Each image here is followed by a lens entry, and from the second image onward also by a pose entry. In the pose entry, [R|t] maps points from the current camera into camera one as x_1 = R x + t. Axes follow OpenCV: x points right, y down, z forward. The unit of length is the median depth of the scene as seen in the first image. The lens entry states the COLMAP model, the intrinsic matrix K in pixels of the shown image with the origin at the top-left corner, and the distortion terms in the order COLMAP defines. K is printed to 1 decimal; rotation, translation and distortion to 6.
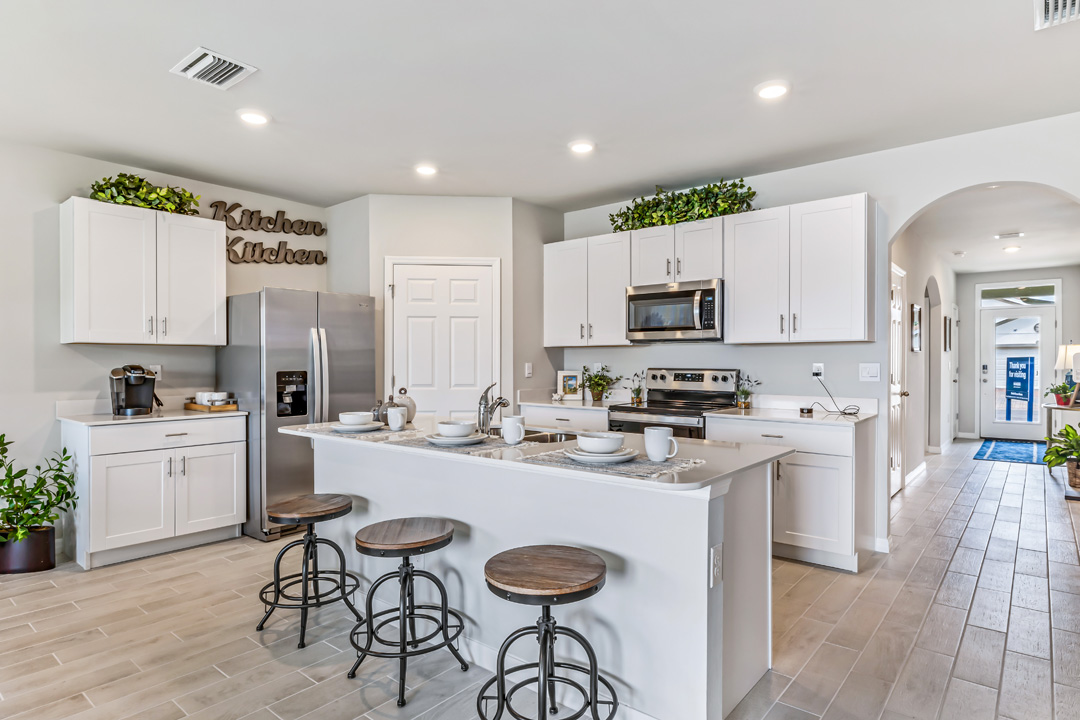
lens RADIAL K [[595.3, 0, 547.0], [0, 595.3, 371.1], [0, 0, 1]] dist [-0.002405, -0.000123]
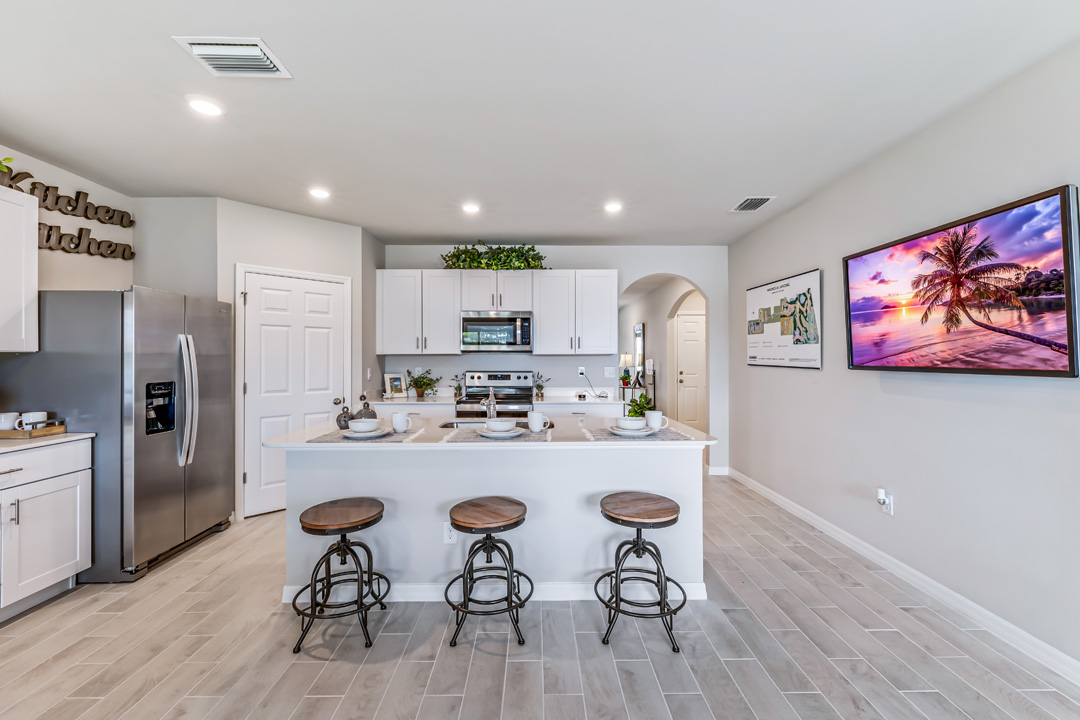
lens RADIAL K [[455.2, 0, 540.0], [0, 455.2, 360.0], [0, 0, 1]] dist [-0.001991, -0.000016]
pose [[0.765318, -0.001297, 0.643651, -0.394804], [0.011616, 0.999863, -0.011797, -0.016973], [-0.643548, 0.016505, 0.765228, 0.100886]]
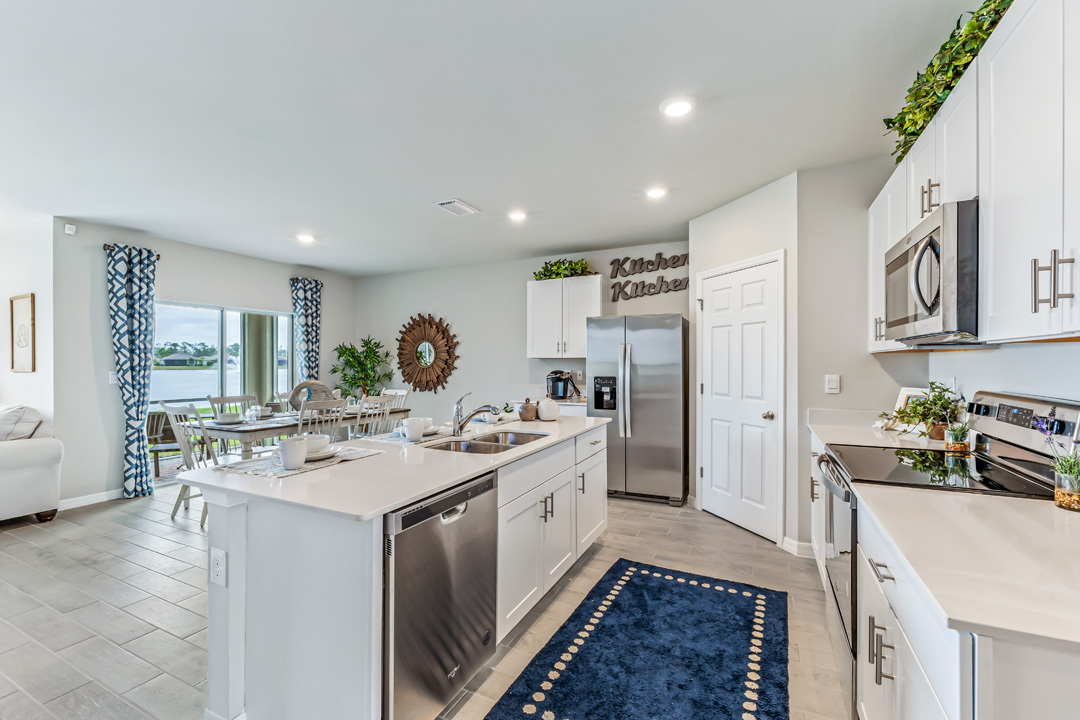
lens RADIAL K [[457.8, 0, 537.4], [0, 457.8, 363.6], [0, 0, 1]] dist [0.000198, 0.000158]
pose [[0.233512, 0.000296, -0.972354, 0.503386], [-0.021003, 0.999768, -0.004739, -0.018985], [0.972127, 0.021529, 0.233465, 0.553485]]
